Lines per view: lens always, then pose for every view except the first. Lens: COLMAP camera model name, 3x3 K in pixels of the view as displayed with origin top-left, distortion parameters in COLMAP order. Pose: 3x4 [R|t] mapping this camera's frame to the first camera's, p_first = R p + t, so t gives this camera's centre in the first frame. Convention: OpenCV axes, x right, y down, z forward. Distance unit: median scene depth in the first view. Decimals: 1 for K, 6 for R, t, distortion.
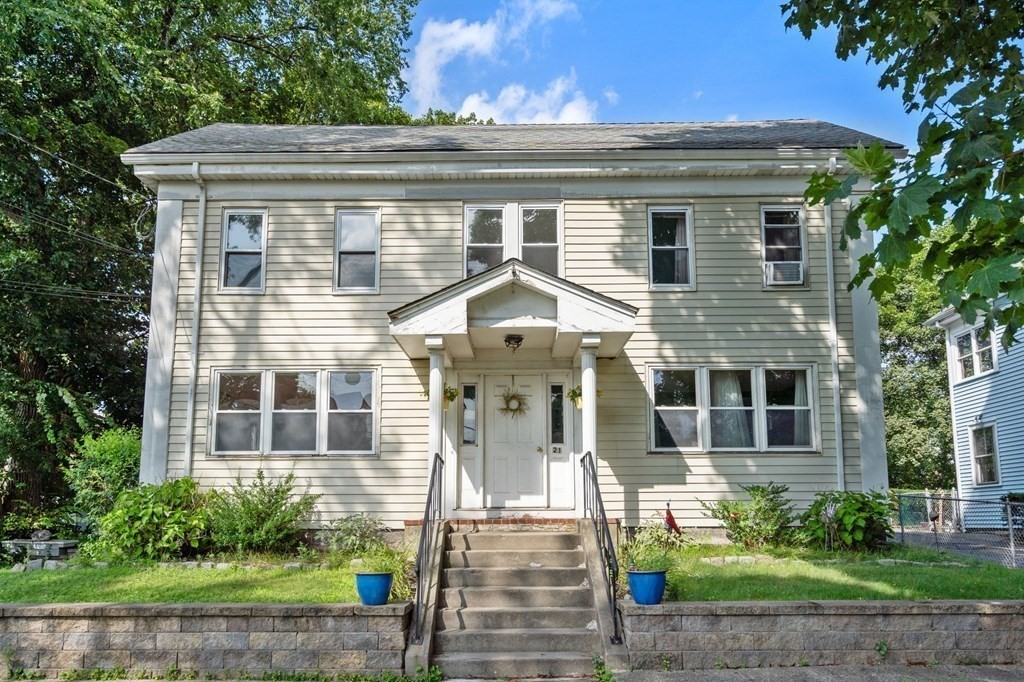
lens RADIAL K [[863.9, 0, 504.3], [0, 863.9, 292.2], [0, 0, 1]] dist [0.004025, -0.010877]
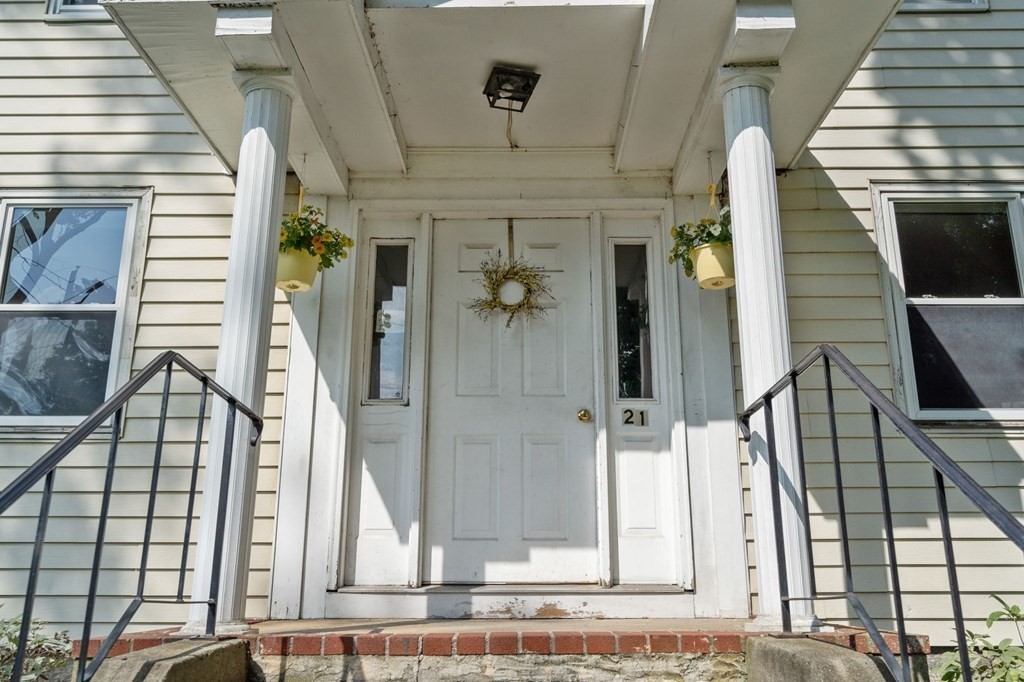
lens RADIAL K [[863.9, 0, 505.8], [0, 863.9, 293.5], [0, 0, 1]] dist [0.004025, -0.010877]
pose [[0.999914, 0.000023, -0.013107, 0.013103], [-0.000939, 0.997558, -0.069840, 0.157104], [0.013073, 0.069846, 0.997472, 0.645654]]
